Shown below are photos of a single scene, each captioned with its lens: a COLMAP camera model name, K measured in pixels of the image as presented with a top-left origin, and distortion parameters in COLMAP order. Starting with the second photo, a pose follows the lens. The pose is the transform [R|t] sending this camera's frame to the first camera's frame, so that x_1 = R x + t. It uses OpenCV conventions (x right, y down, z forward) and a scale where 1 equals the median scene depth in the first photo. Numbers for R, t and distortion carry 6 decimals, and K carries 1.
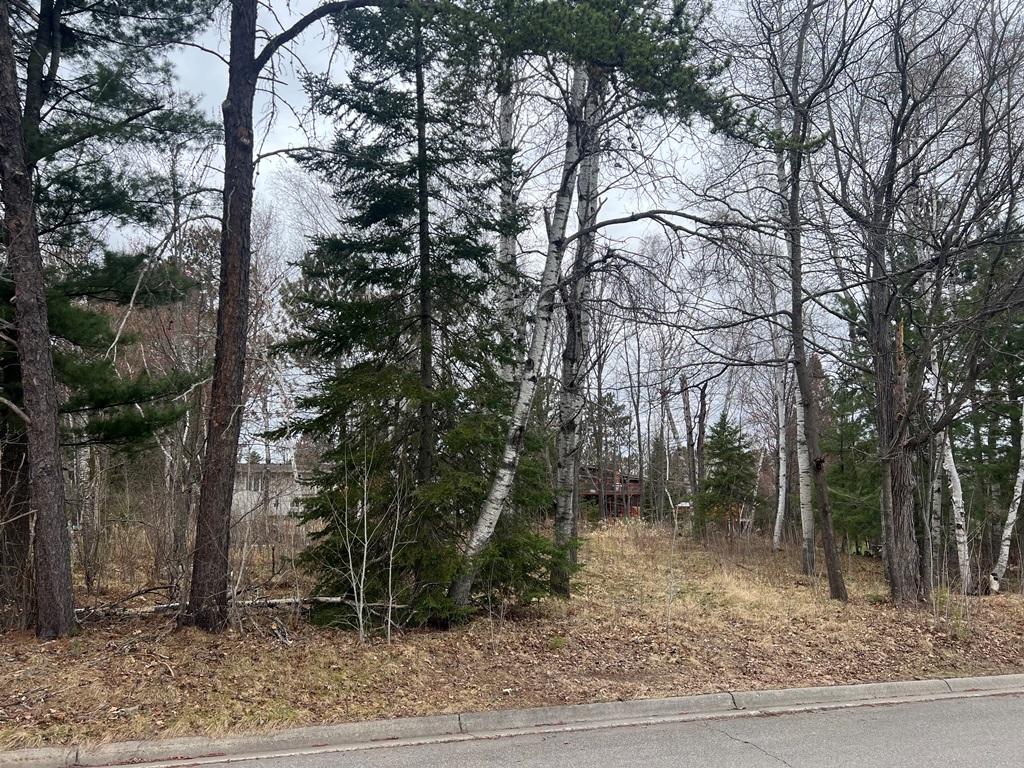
lens RADIAL K [[777.1, 0, 538.4], [0, 777.1, 386.1], [0, 0, 1]] dist [0.053685, -0.056973]
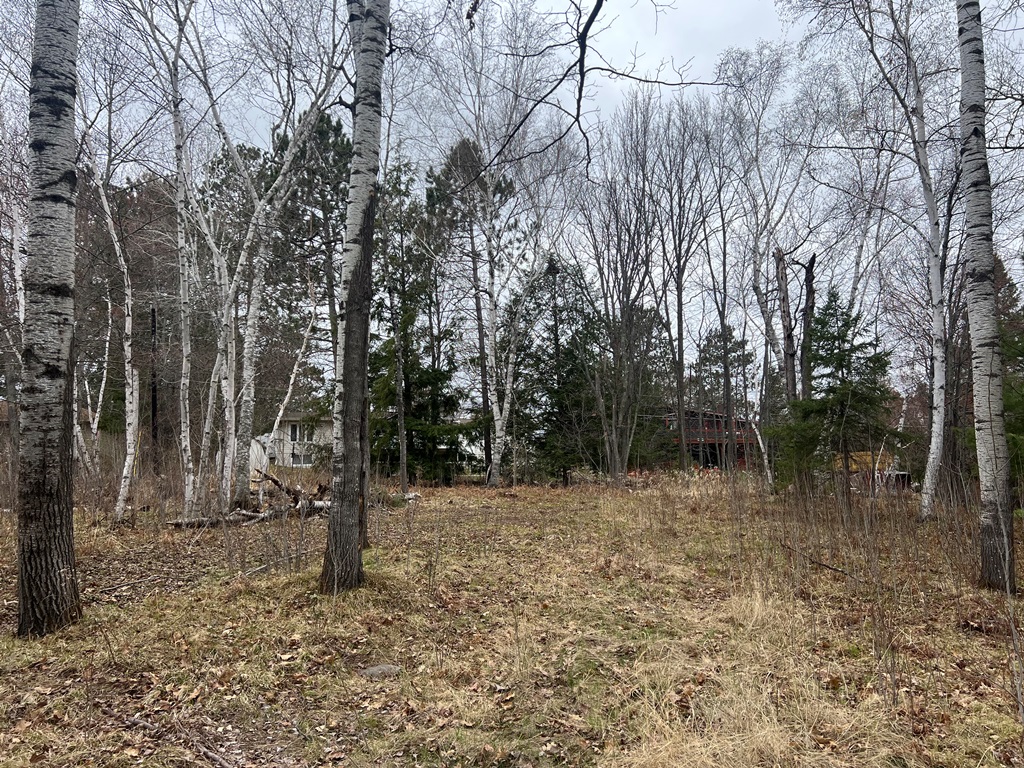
lens RADIAL K [[807.1, 0, 509.5], [0, 807.1, 391.9], [0, 0, 1]] dist [0.054127, -0.066528]
pose [[0.980656, -0.017060, -0.194995, 0.385591], [0.030137, 0.997476, 0.064295, 0.219690], [0.193406, -0.068927, 0.978695, 1.146360]]
